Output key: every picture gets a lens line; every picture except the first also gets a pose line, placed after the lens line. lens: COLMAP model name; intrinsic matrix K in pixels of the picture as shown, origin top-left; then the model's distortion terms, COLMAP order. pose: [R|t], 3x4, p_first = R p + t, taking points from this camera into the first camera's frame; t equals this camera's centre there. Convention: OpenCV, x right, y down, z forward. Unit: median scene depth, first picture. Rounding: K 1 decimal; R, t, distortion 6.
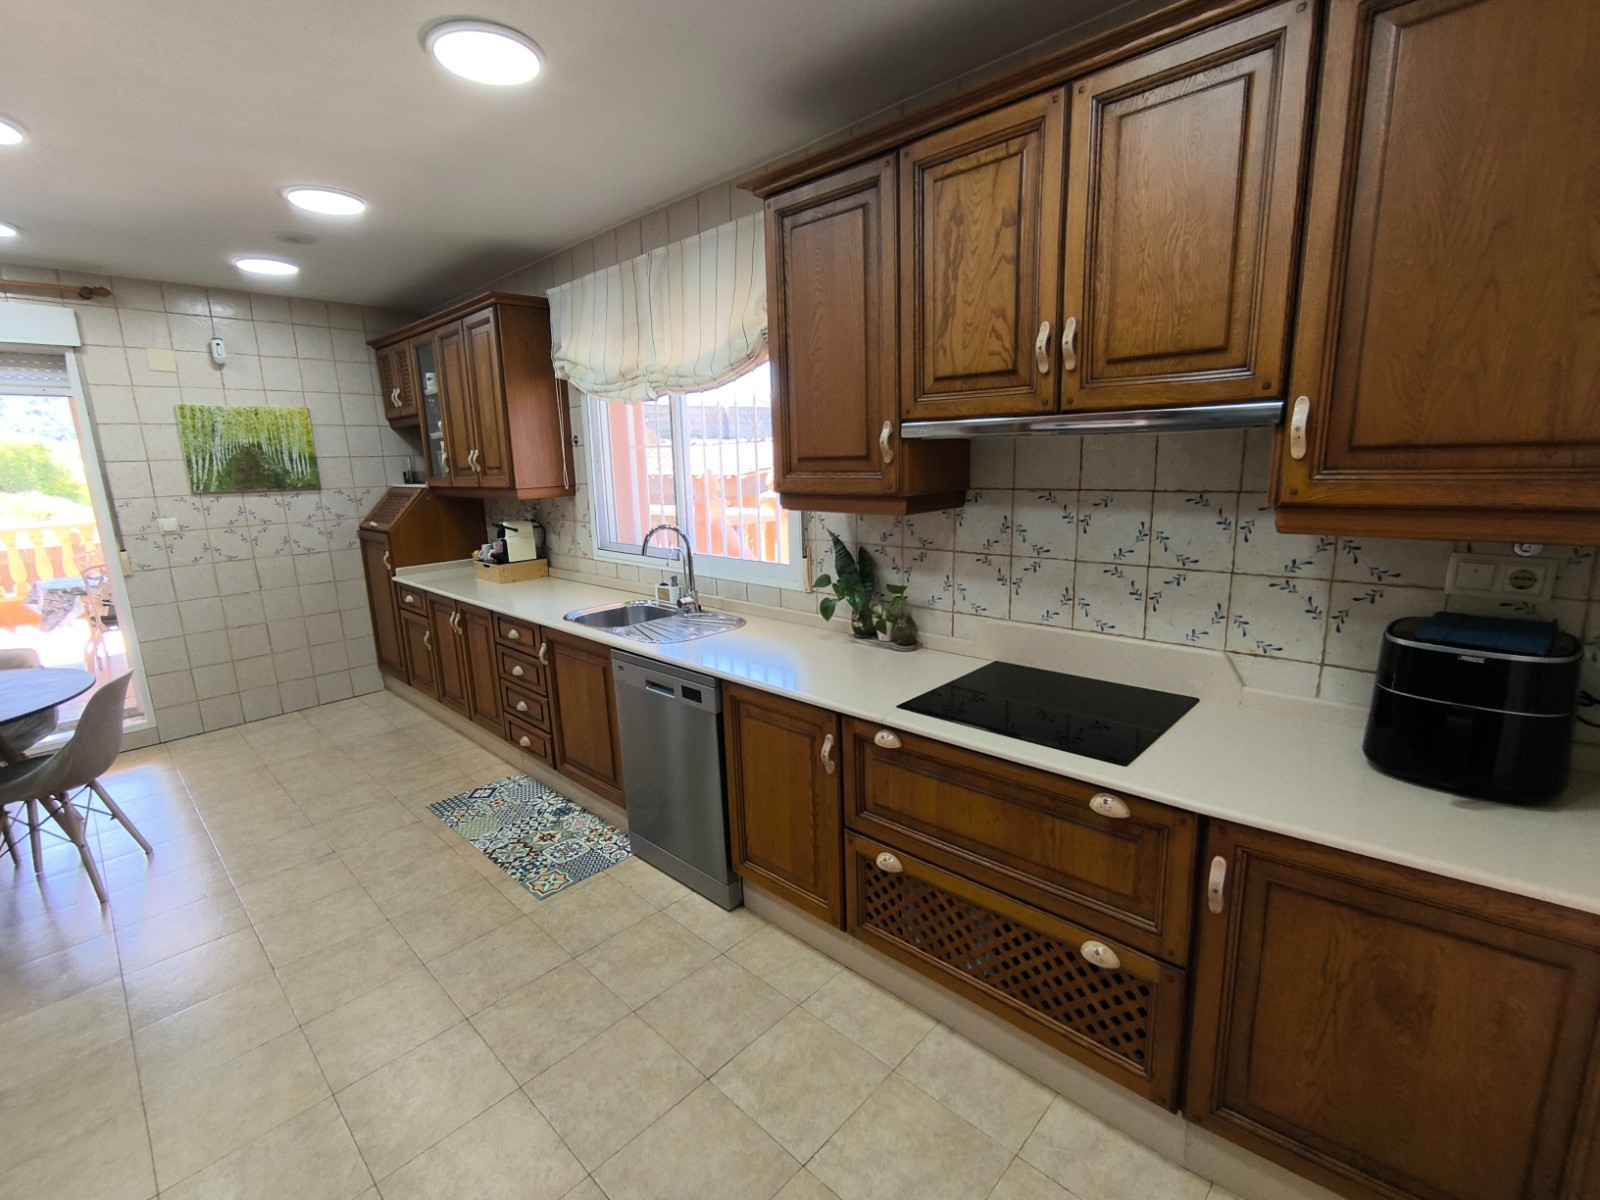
lens RADIAL K [[718.7, 0, 790.6], [0, 718.7, 606.3], [0, 0, 1]] dist [-0.007839, 0.000887]
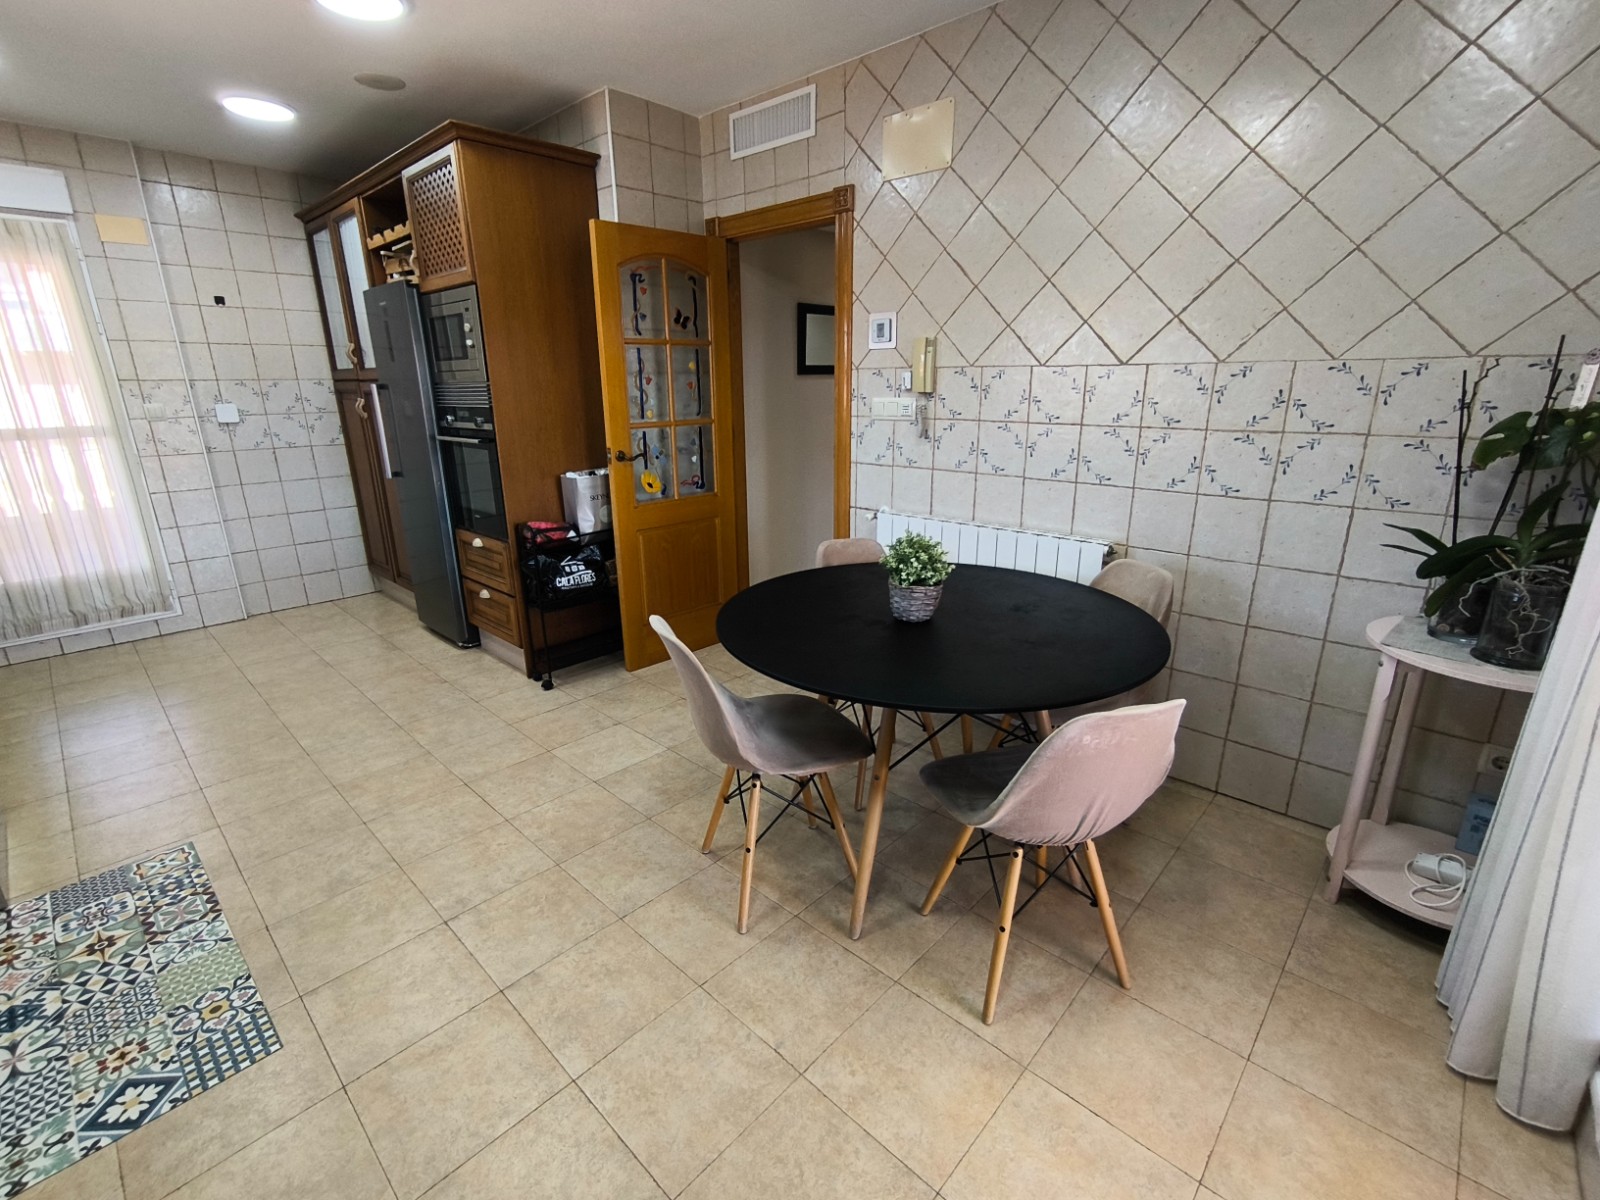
lens RADIAL K [[718.7, 0, 800.8], [0, 718.7, 597.8], [0, 0, 1]] dist [-0.007839, 0.000887]
pose [[-0.999269, 0.037948, -0.004725, -0.701966], [0.031101, 0.878363, 0.476981, -0.155606], [0.022251, 0.476485, -0.878901, 1.046417]]
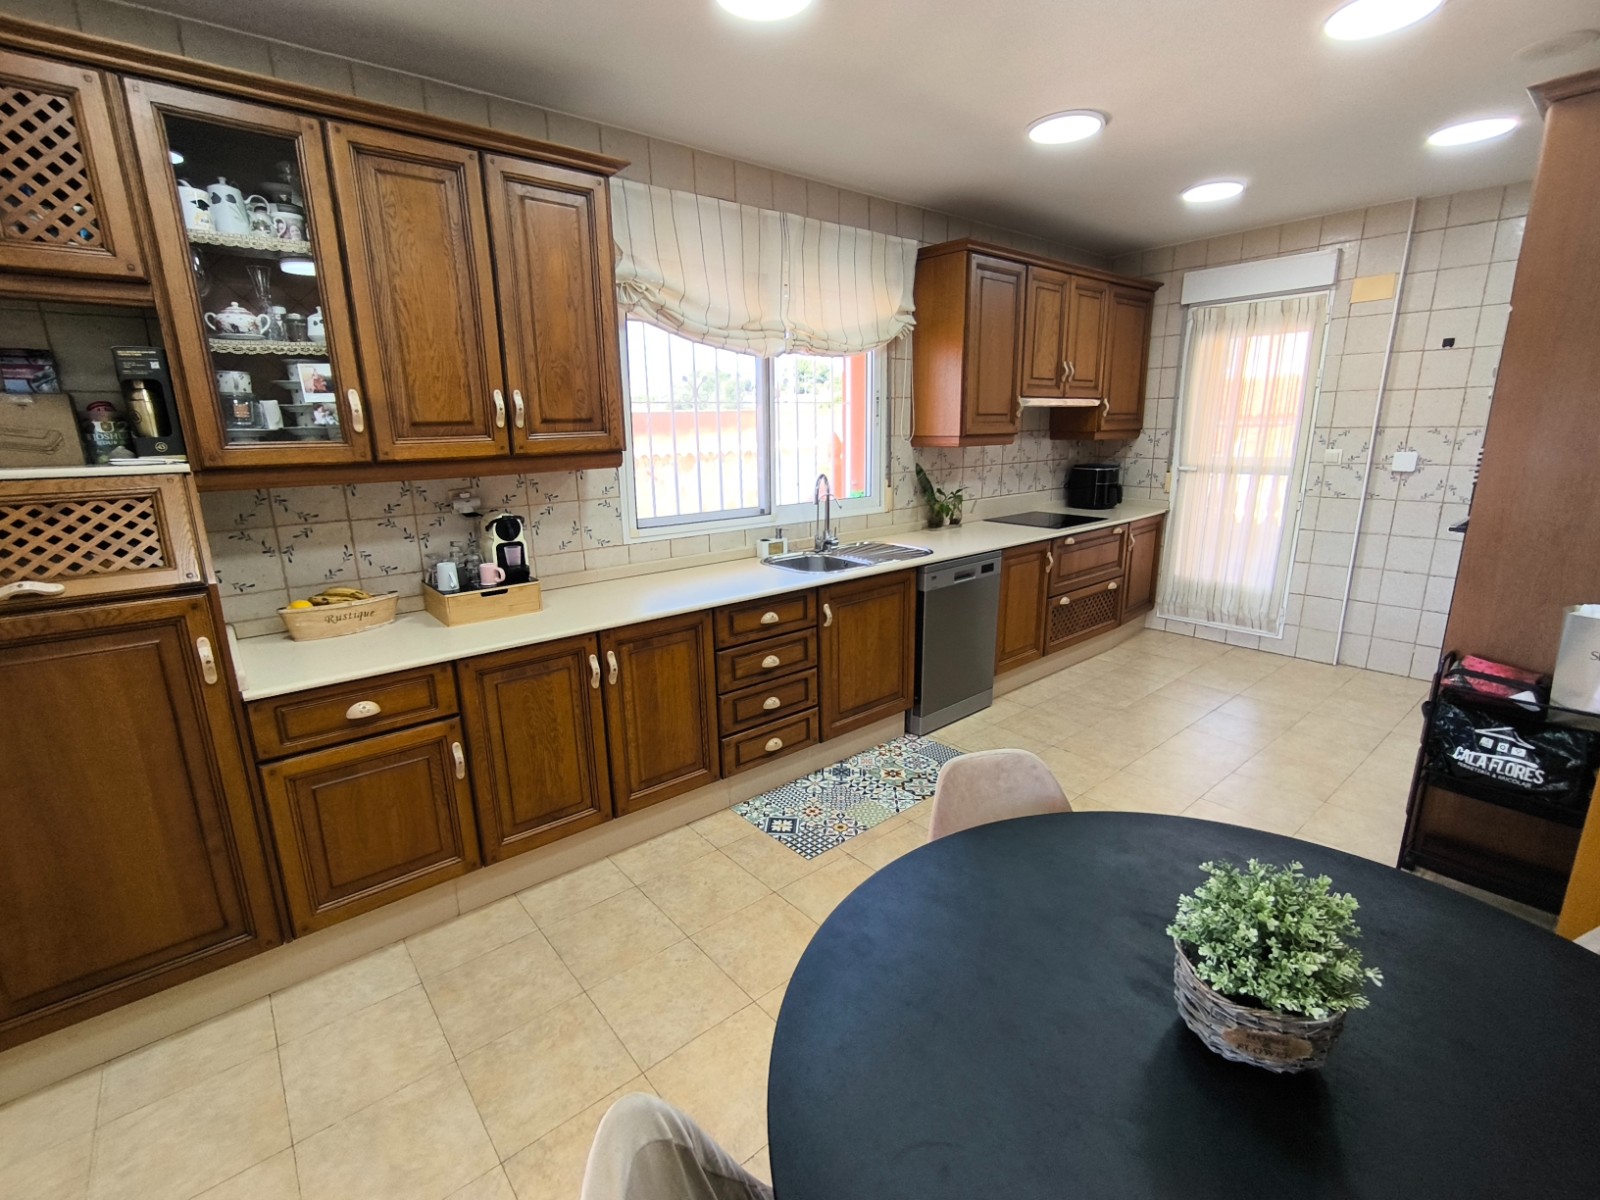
lens RADIAL K [[718.7, 0, 796.5], [0, 718.7, 597.0], [0, 0, 1]] dist [-0.007839, 0.000887]
pose [[0.114373, -0.208283, 0.971358, -0.978867], [0.220295, 0.958749, 0.179641, -0.105734], [-0.968705, 0.193439, 0.155538, 0.687705]]
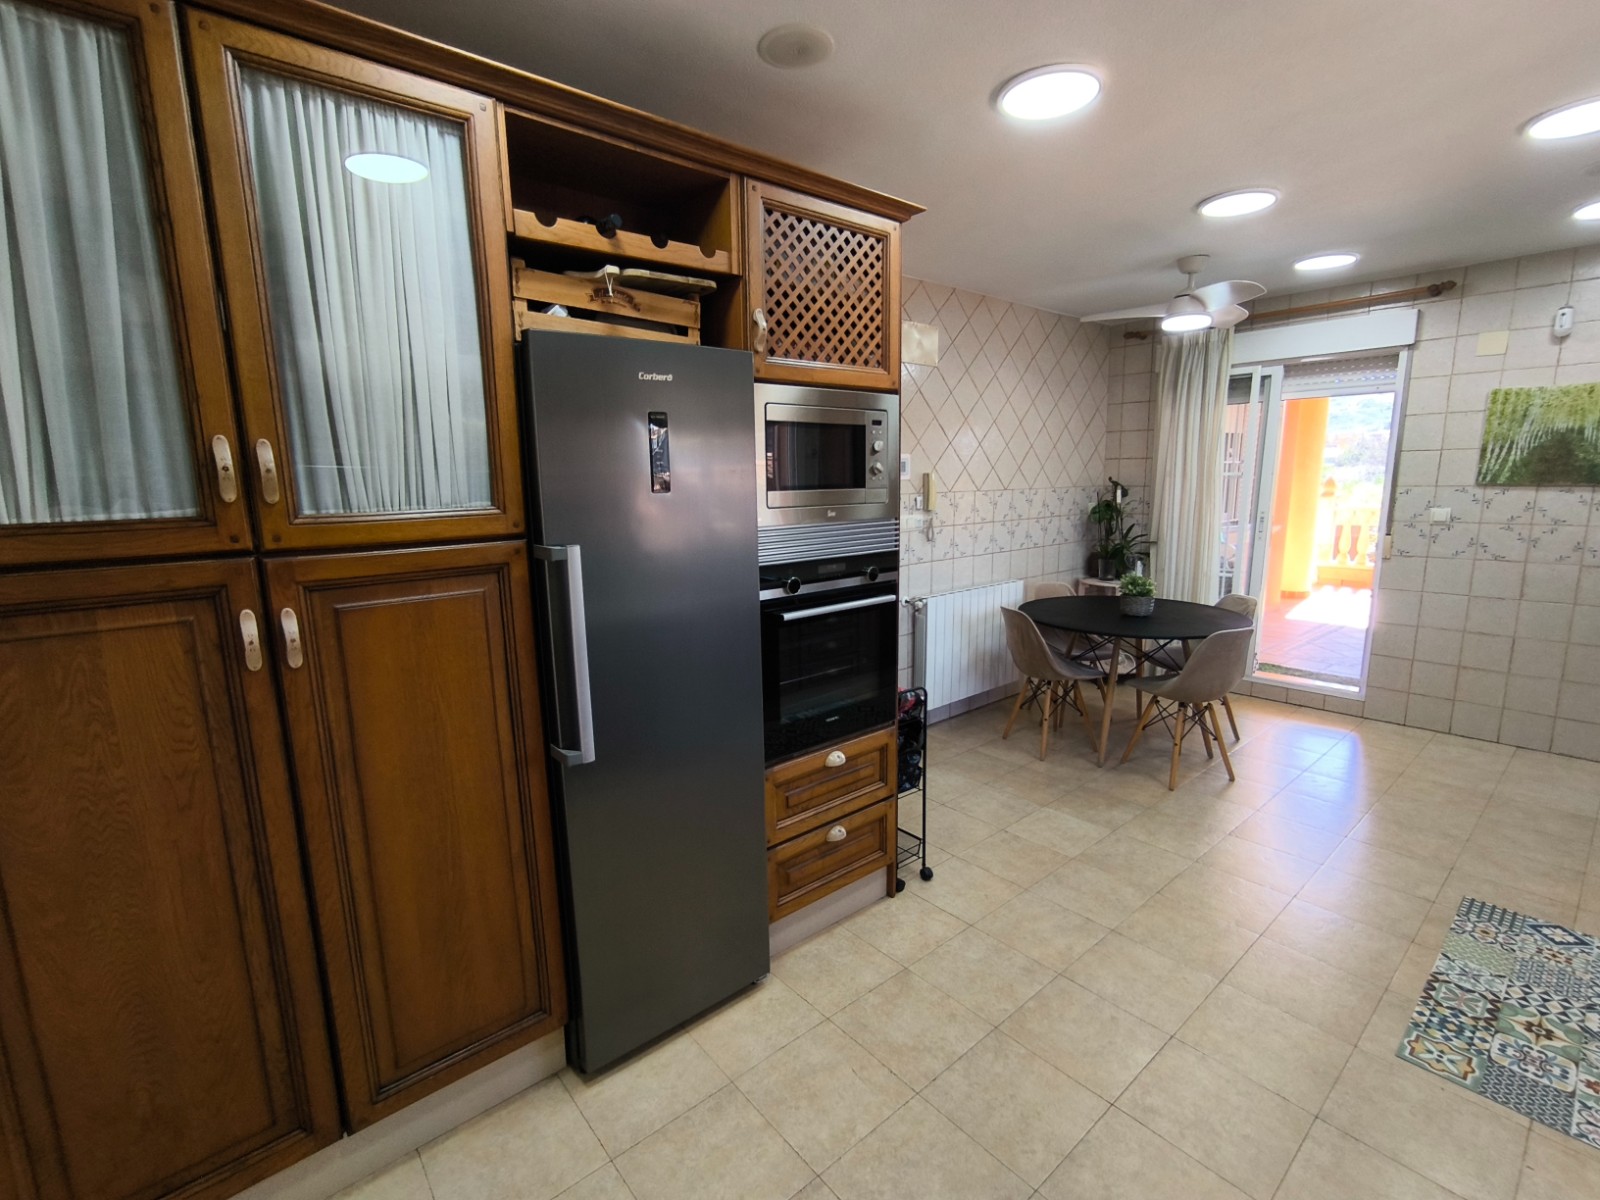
lens RADIAL K [[718.7, 0, 794.6], [0, 718.7, 597.9], [0, 0, 1]] dist [-0.007839, 0.000887]
pose [[-0.108307, 0.196924, -0.974418, 0.214906], [-0.183174, 0.959448, 0.214259, -0.053094], [0.977096, 0.201694, -0.067843, 0.224534]]
